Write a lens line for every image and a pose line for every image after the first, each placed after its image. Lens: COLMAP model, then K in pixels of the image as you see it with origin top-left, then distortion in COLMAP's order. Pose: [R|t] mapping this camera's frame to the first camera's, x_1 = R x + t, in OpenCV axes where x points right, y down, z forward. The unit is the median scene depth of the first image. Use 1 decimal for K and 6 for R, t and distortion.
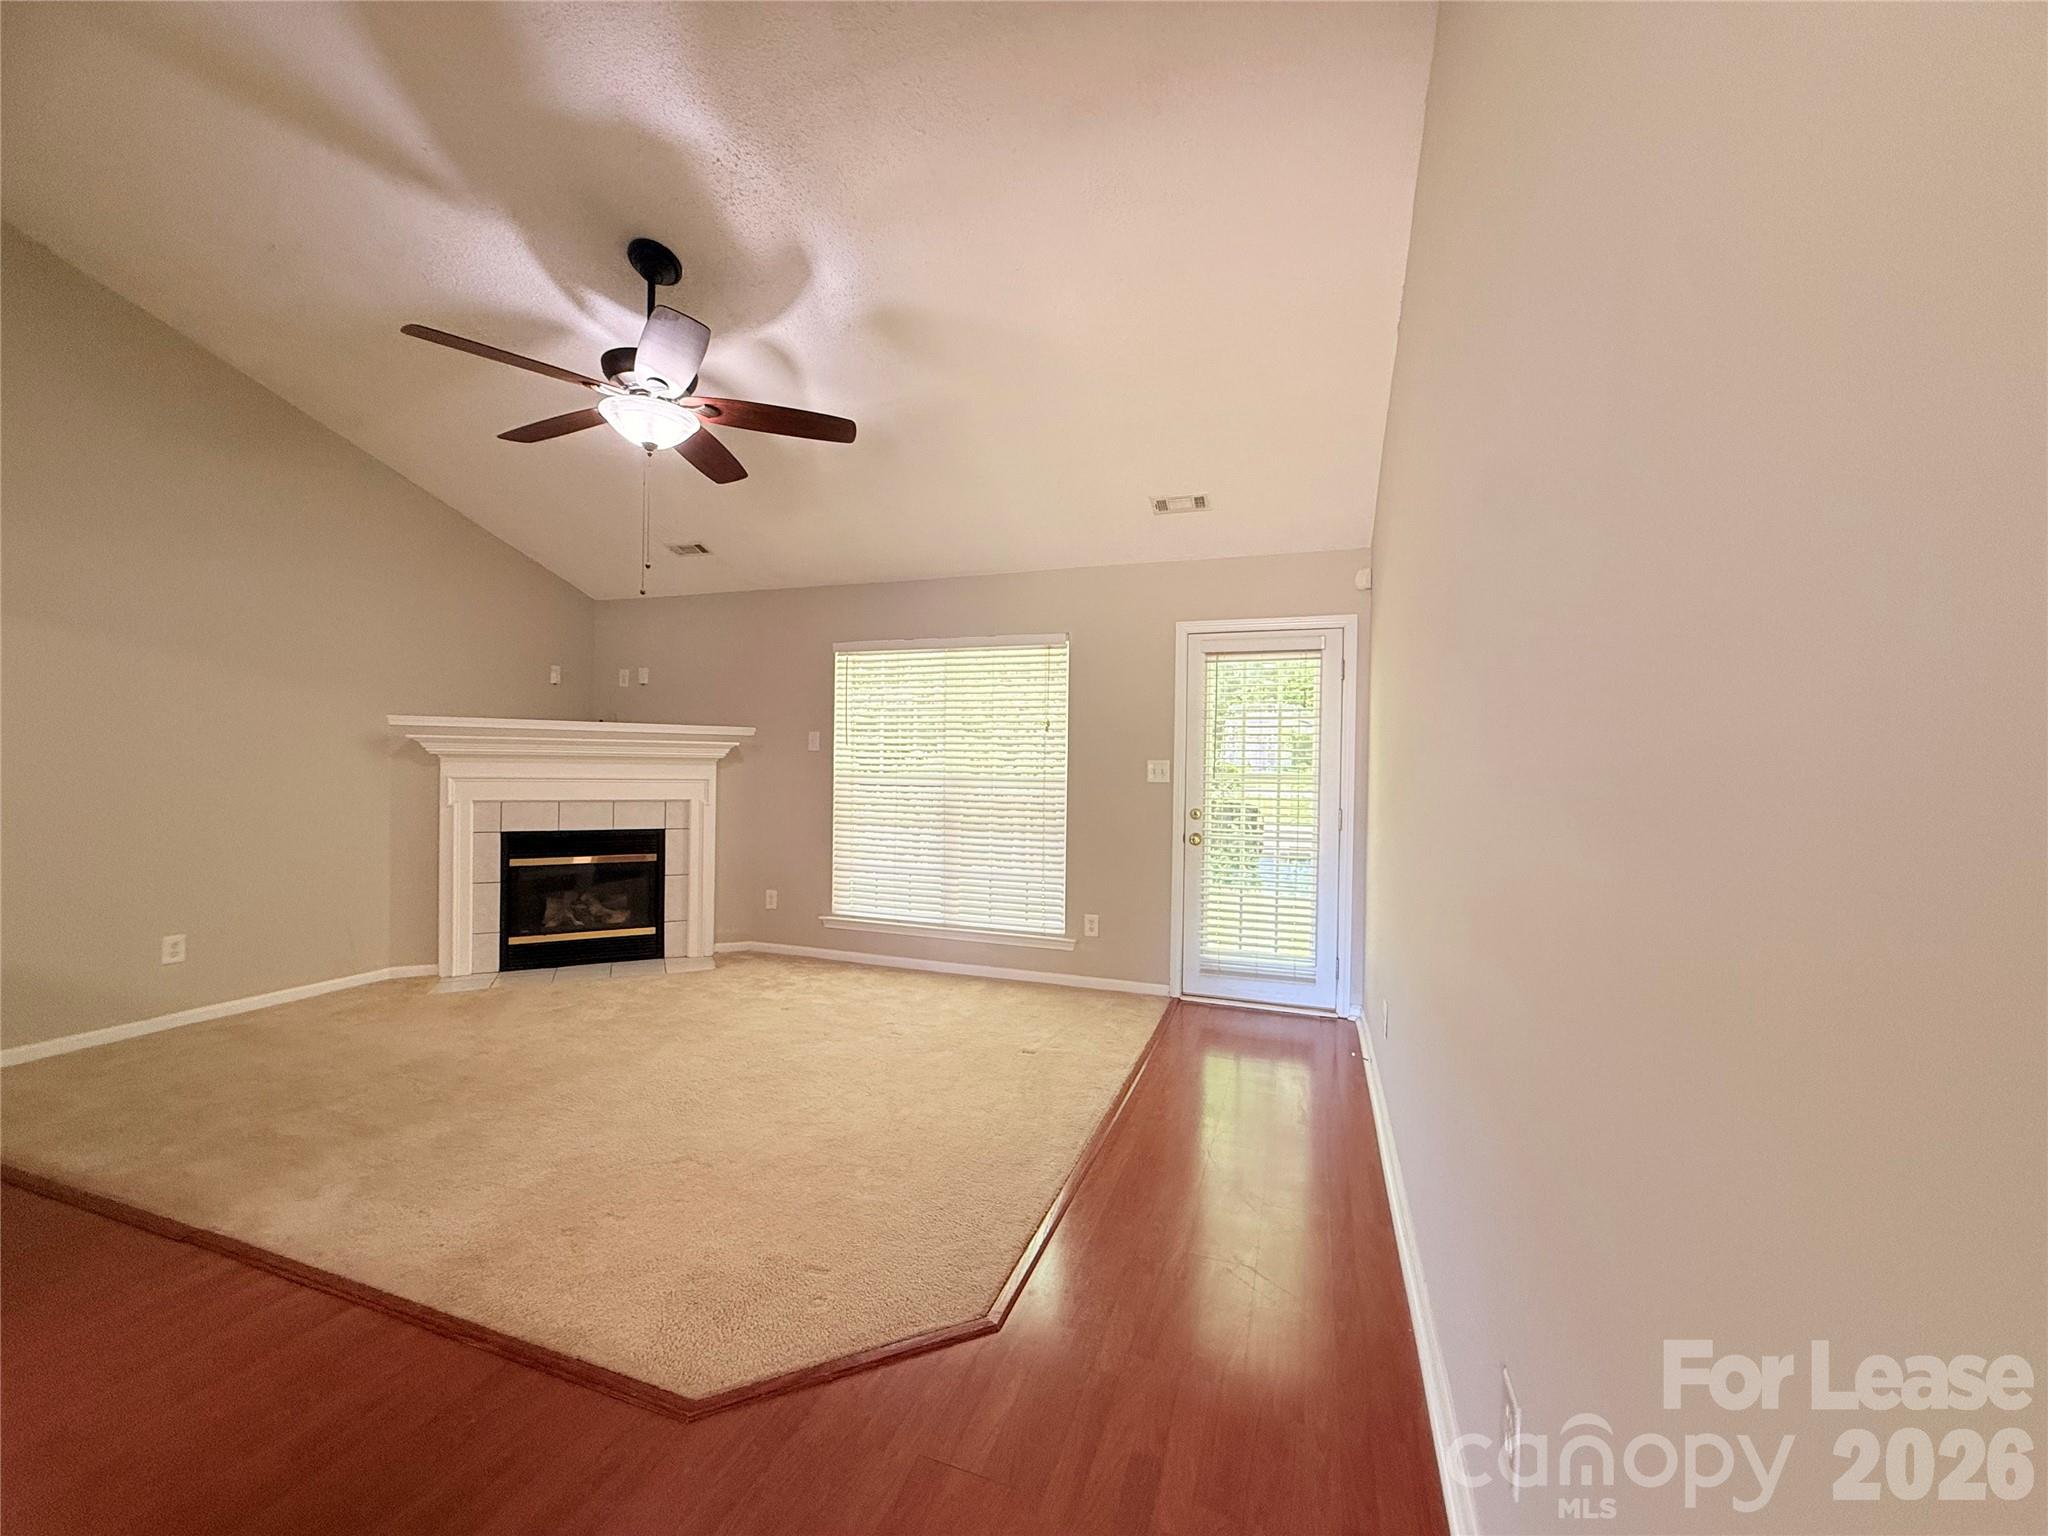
lens RADIAL K [[808.9, 0, 1024.0], [0, 808.9, 768.0], [0, 0, 1]] dist [-0.002571, -0.000028]
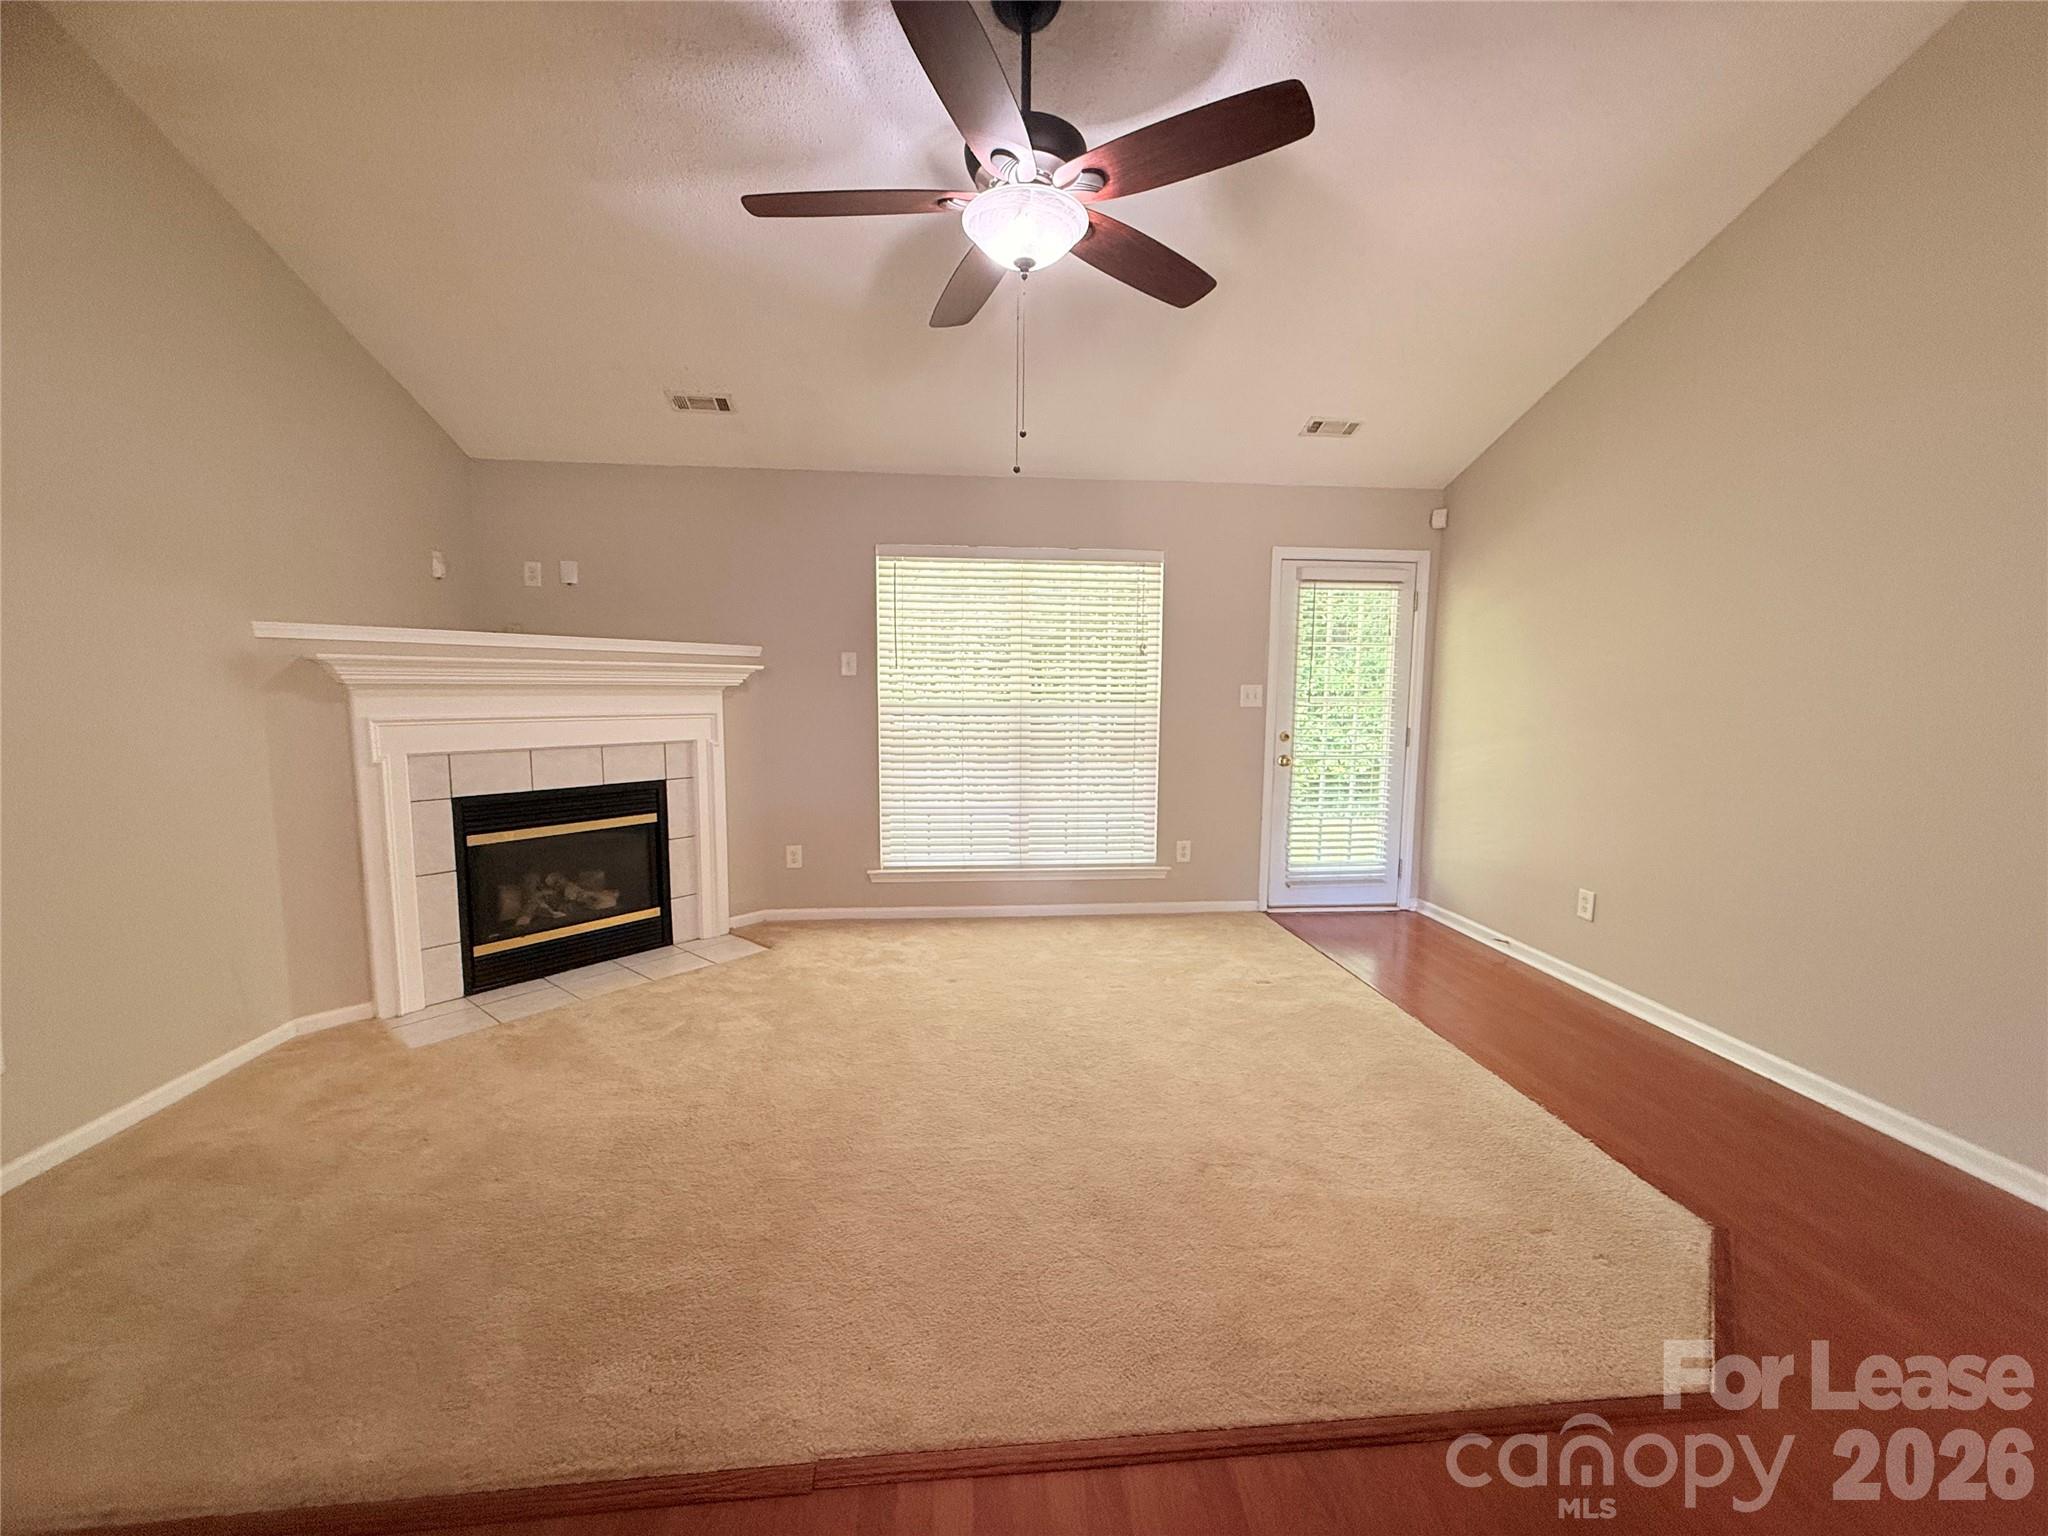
lens RADIAL K [[808.9, 0, 1024.0], [0, 808.9, 768.0], [0, 0, 1]] dist [-0.002571, -0.000028]
pose [[0.907153, -0.051052, 0.417692, -0.493935], [0.008899, 0.994719, 0.102252, -0.011407], [-0.420706, -0.089041, 0.902817, 0.185314]]
